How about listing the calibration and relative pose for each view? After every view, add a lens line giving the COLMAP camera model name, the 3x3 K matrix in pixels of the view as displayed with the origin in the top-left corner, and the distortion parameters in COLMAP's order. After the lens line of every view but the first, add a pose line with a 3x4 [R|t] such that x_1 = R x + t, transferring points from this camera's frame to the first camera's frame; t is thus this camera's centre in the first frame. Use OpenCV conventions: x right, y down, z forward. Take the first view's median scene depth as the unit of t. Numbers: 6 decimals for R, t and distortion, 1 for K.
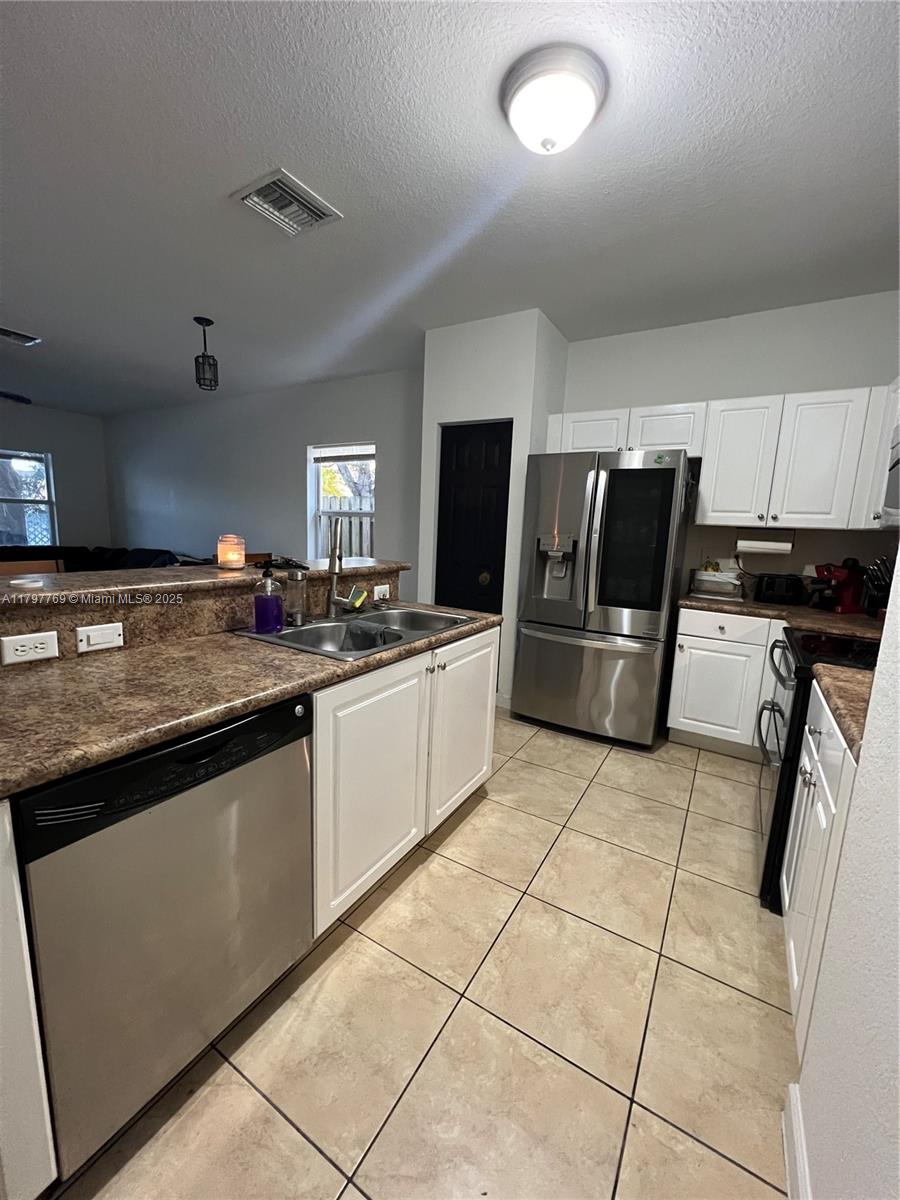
lens RADIAL K [[476.1, 0, 452.4], [0, 476.1, 601.0], [0, 0, 1]] dist [0.002108, -0.000190]
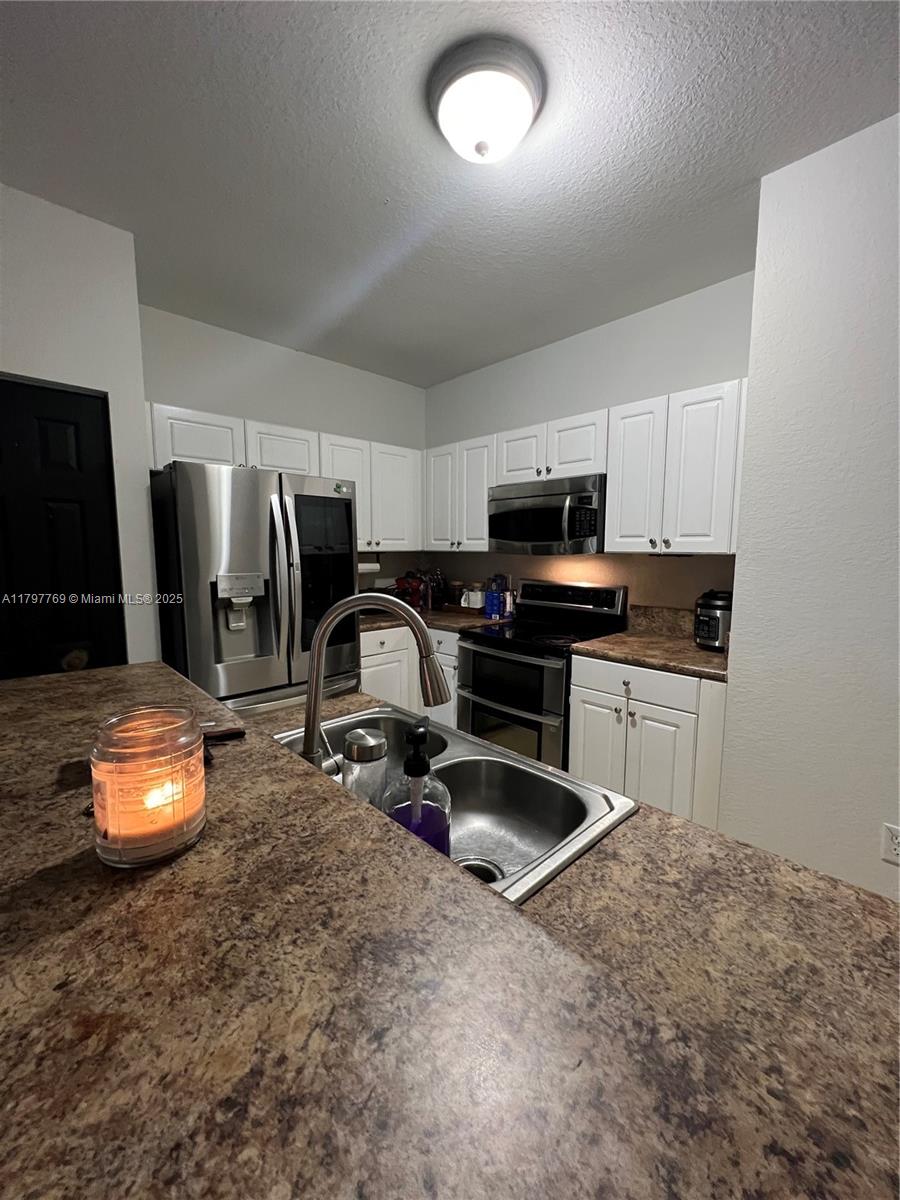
lens RADIAL K [[476.1, 0, 452.4], [0, 476.1, 597.4], [0, 0, 1]] dist [0.002108, -0.000190]
pose [[0.260321, -0.141497, 0.955098, -0.450748], [0.162708, 0.981485, 0.101059, -0.137098], [-0.951714, 0.129094, 0.278524, 0.524400]]
